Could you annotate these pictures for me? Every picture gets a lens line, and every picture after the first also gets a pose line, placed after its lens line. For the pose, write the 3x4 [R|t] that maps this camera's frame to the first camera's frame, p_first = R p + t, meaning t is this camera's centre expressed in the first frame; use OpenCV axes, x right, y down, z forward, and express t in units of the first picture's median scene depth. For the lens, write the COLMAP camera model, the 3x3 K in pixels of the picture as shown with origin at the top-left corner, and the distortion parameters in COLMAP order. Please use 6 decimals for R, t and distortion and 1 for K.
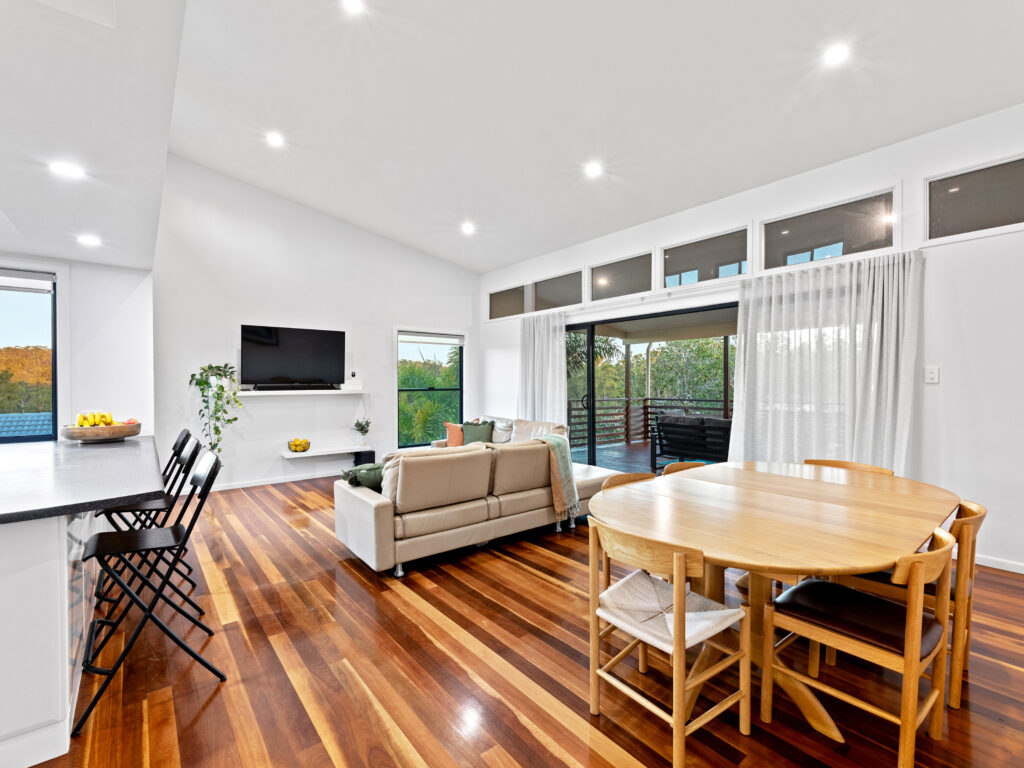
lens RADIAL K [[465.2, 0, 507.3], [0, 465.2, 387.6], [0, 0, 1]] dist [0.000659, 0.000311]
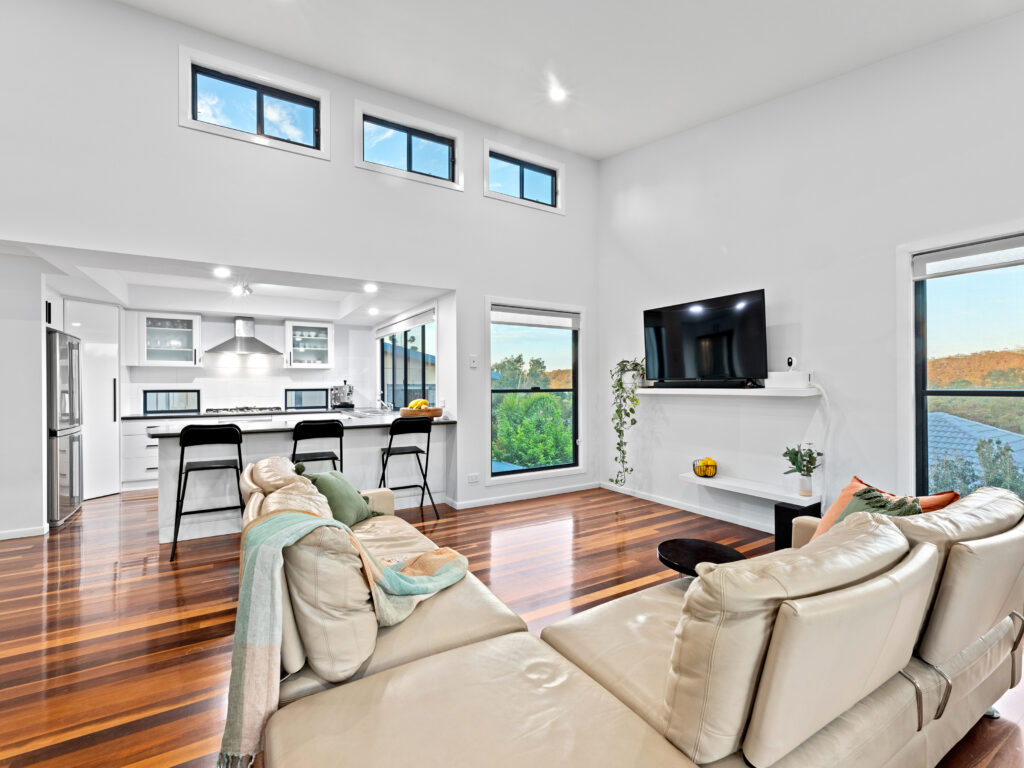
lens RADIAL K [[465.2, 0, 504.4], [0, 465.2, 384.1], [0, 0, 1]] dist [0.000659, 0.000311]
pose [[-0.132267, 0.003216, -0.991209, 0.280377], [-0.004462, 0.999983, 0.003840, -0.002361], [0.991204, 0.004930, -0.132250, 0.778923]]
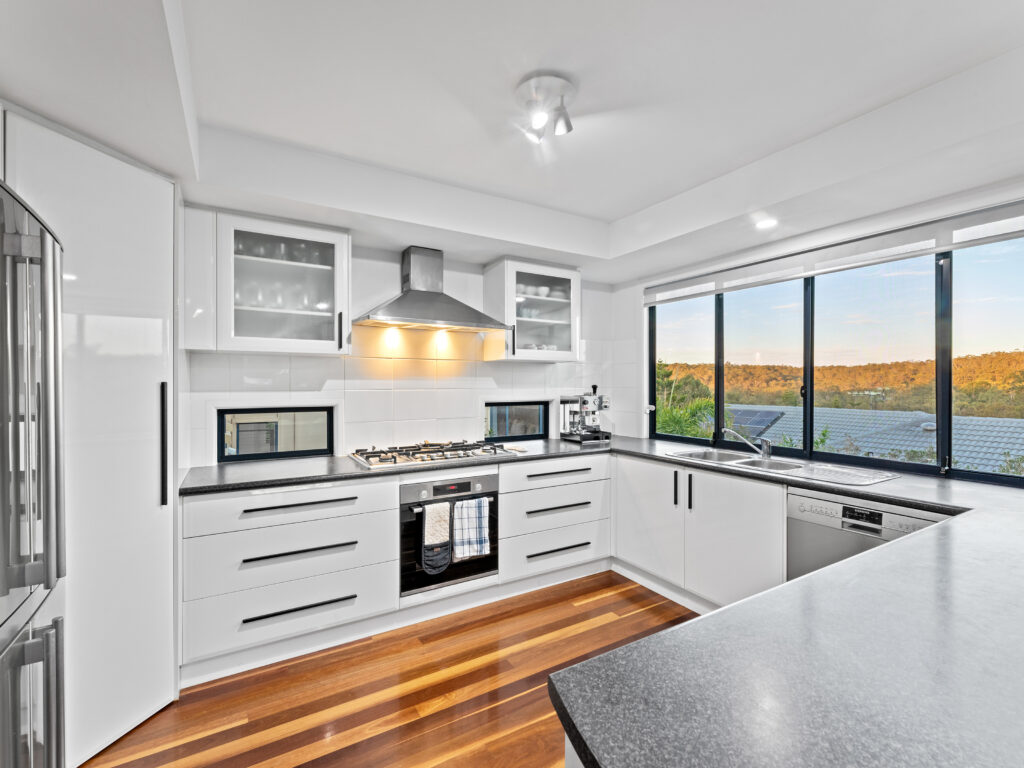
lens RADIAL K [[465.2, 0, 508.2], [0, 465.2, 385.6], [0, 0, 1]] dist [0.000659, 0.000311]
pose [[-0.134673, 0.005243, -0.990876, 0.262331], [-0.006008, 0.999963, 0.006108, -0.002550], [0.990872, 0.006776, -0.134636, 0.758029]]
